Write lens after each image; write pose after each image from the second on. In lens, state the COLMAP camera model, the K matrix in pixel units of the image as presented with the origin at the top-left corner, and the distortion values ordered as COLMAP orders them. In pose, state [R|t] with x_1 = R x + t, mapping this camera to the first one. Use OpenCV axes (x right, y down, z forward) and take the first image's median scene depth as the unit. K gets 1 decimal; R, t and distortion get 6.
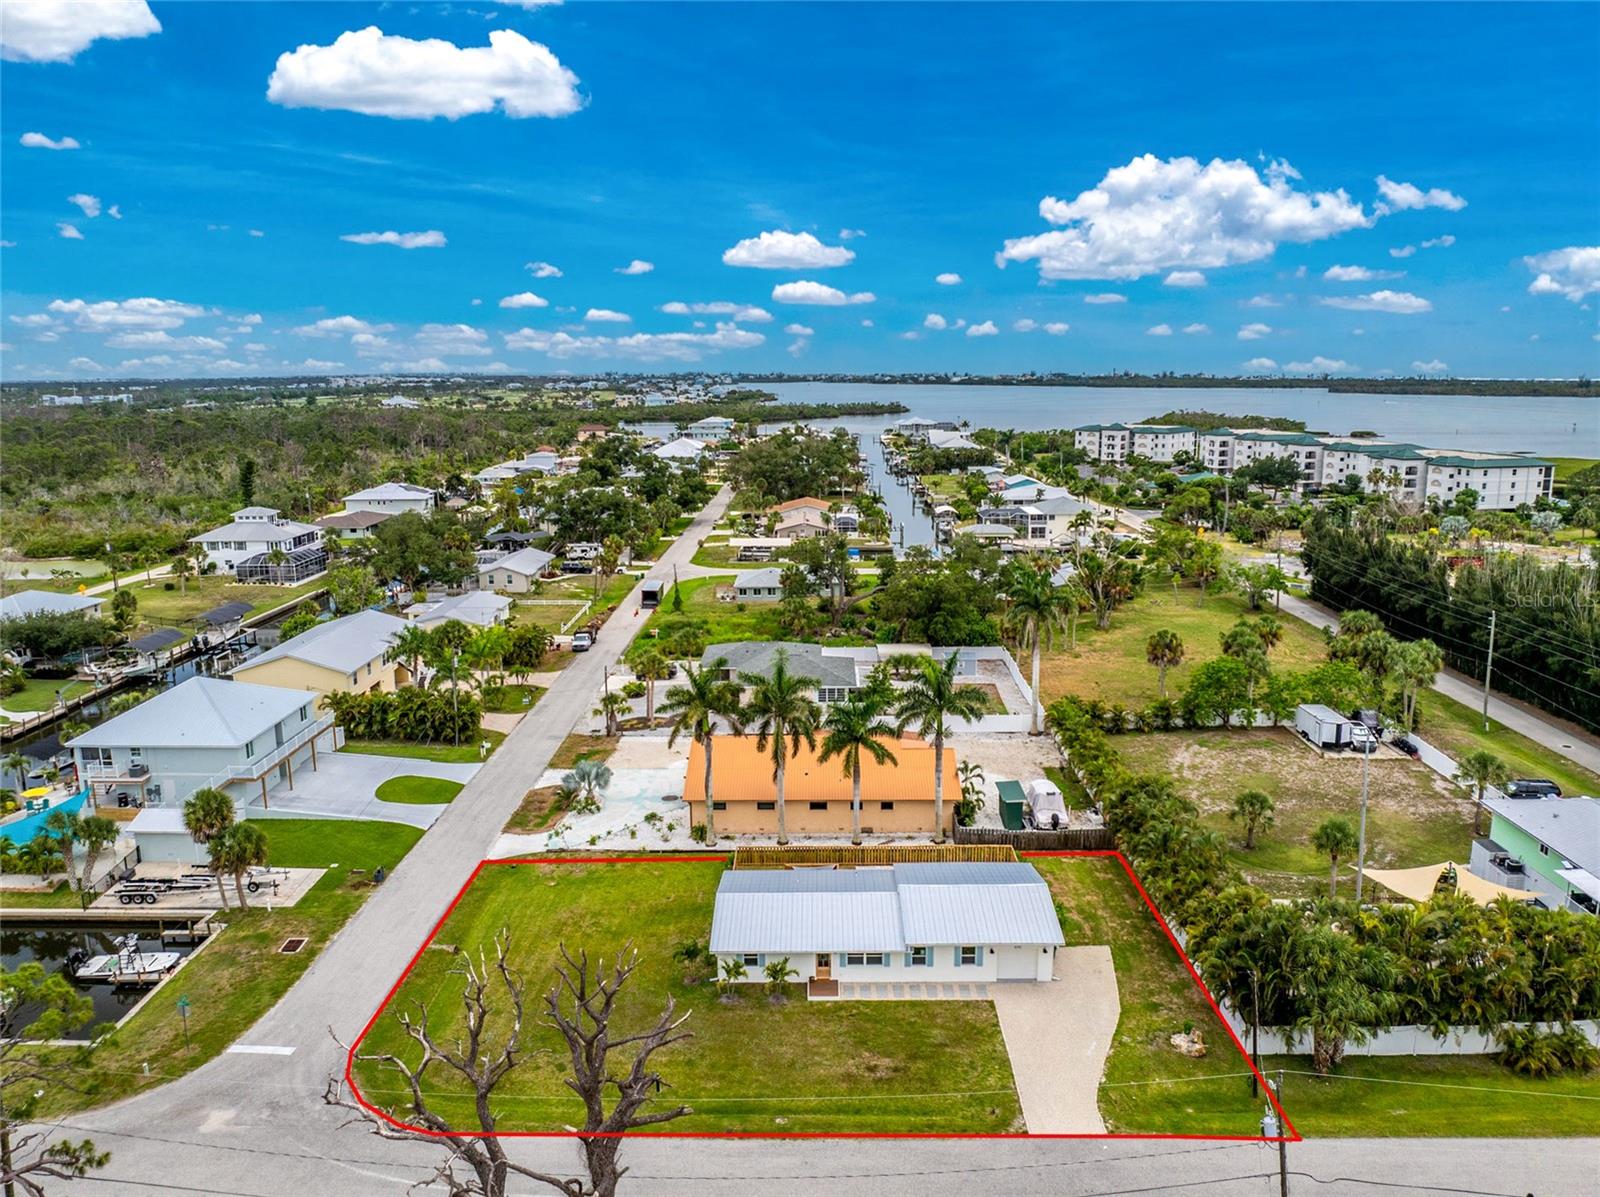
lens RADIAL K [[1117.3, 0, 800.0], [0, 1117.3, 598.5], [0, 0, 1]] dist [-0.038571, 0.003837]
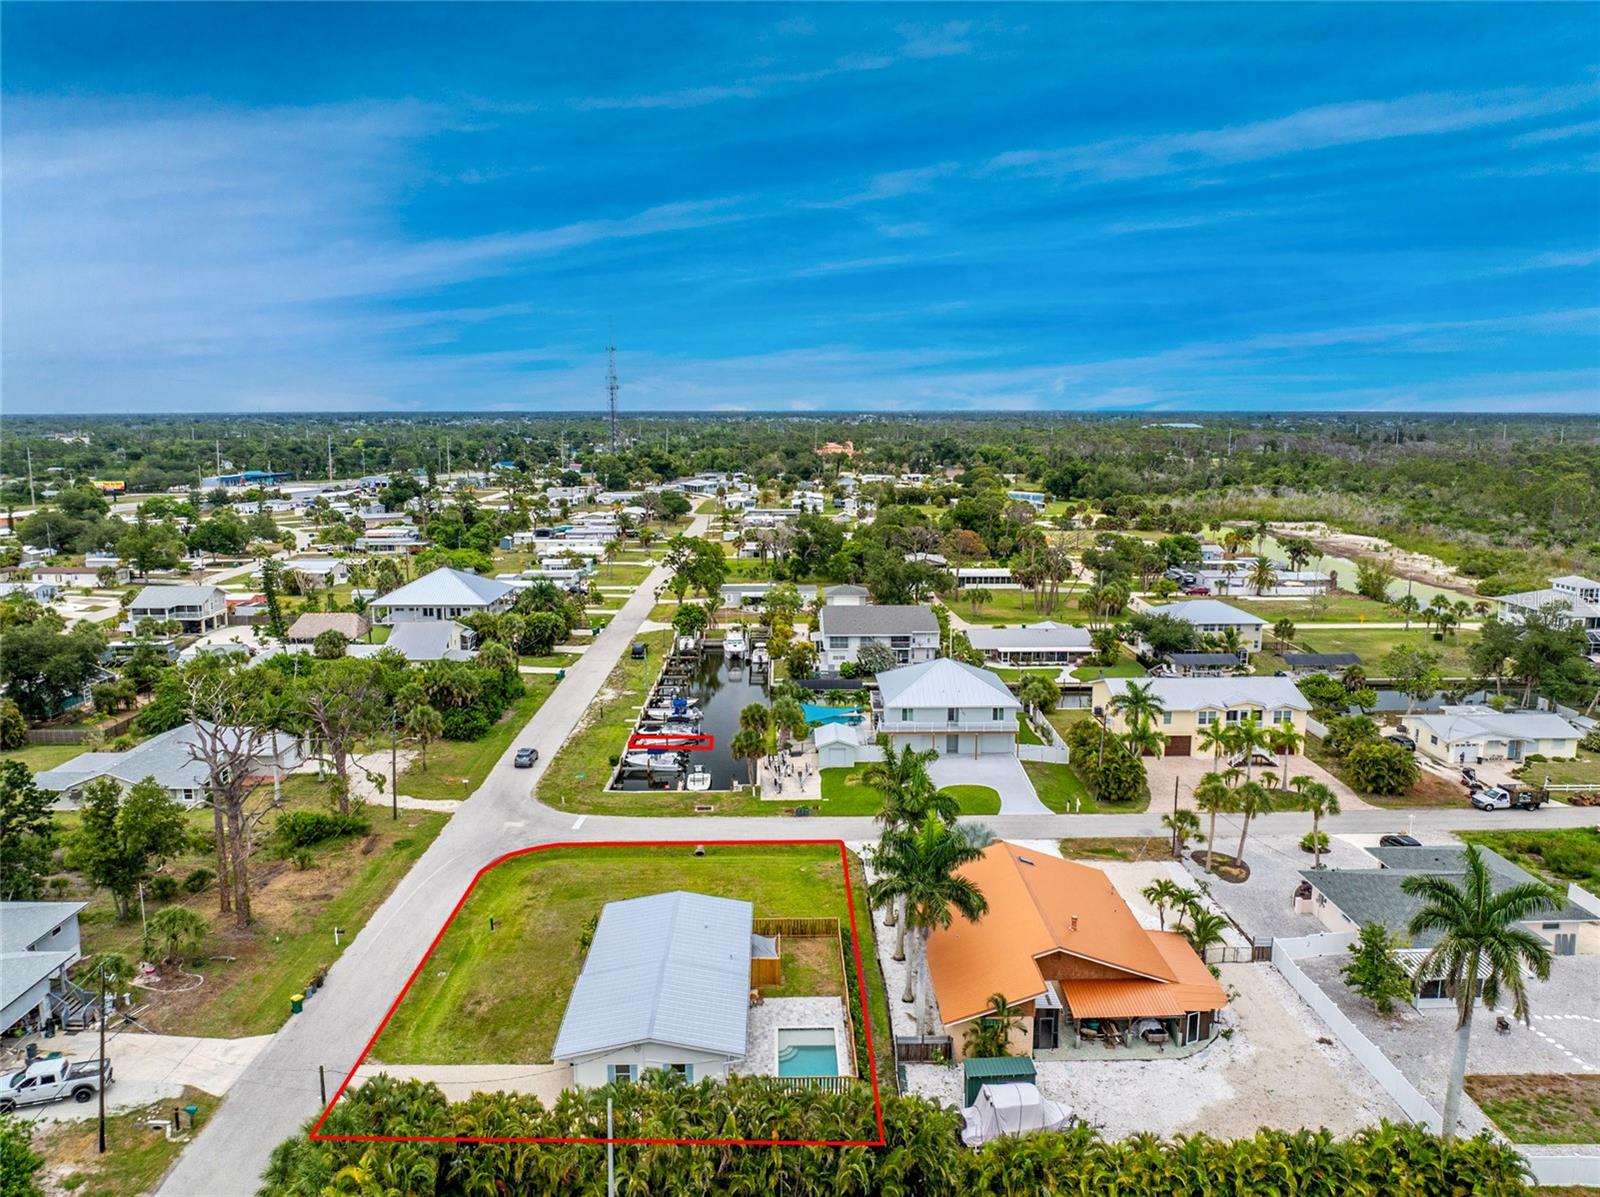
lens RADIAL K [[1140.6, 0, 800.0], [0, 1140.6, 598.5], [0, 0, 1]] dist [-0.032917, -0.004778]
pose [[0.031212, 0.179337, -0.983293, 0.822075], [-0.198972, 0.965197, 0.169721, -0.204914], [0.979508, 0.190350, 0.065808, 0.769406]]
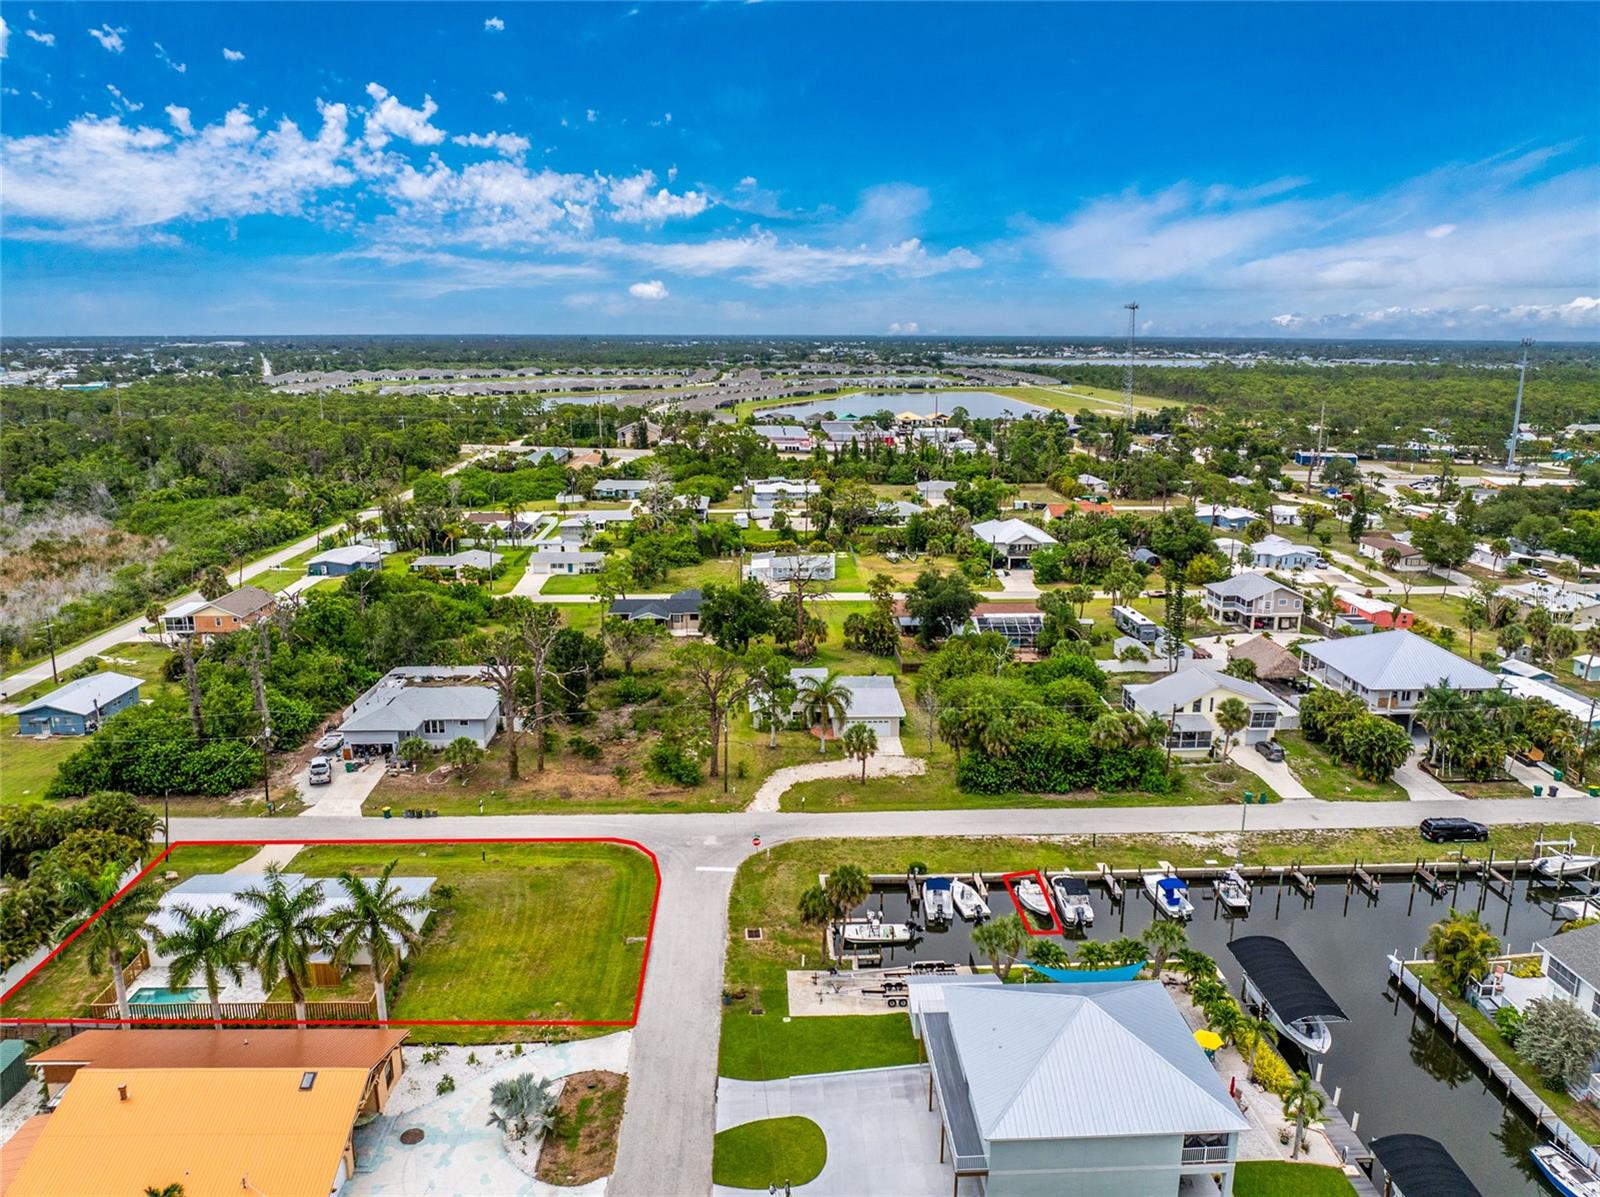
lens RADIAL K [[1140.6, 0, 800.0], [0, 1140.6, 598.5], [0, 0, 1]] dist [-0.032917, -0.004778]
pose [[-0.998565, 0.020808, -0.049341, -0.360886], [-0.002270, 0.904139, 0.427231, -0.484801], [0.053501, 0.426730, -0.902795, 1.615365]]
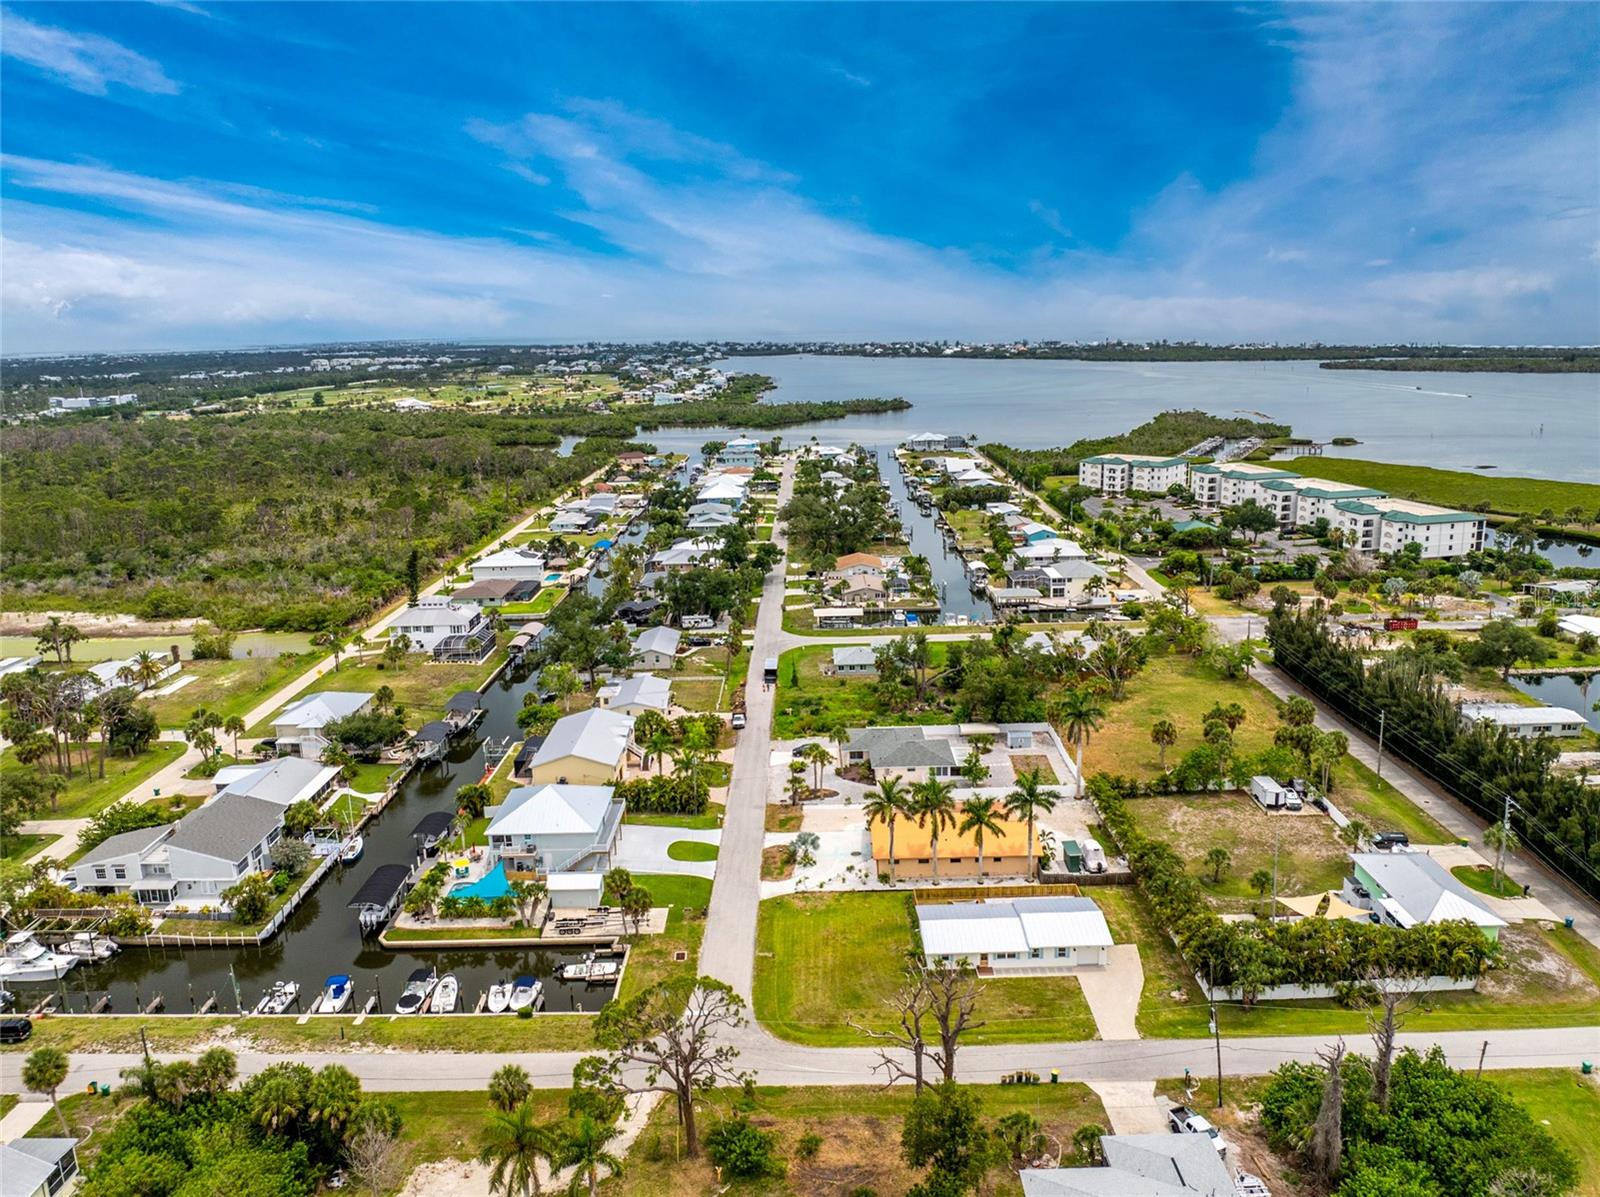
lens RADIAL K [[1140.6, 0, 800.0], [0, 1140.6, 598.5], [0, 0, 1]] dist [-0.032917, -0.004778]
pose [[0.999756, -0.019906, 0.009552, -0.215743], [0.019636, 0.999428, 0.027516, -0.244010], [-0.010095, -0.027322, 0.999576, -0.646755]]
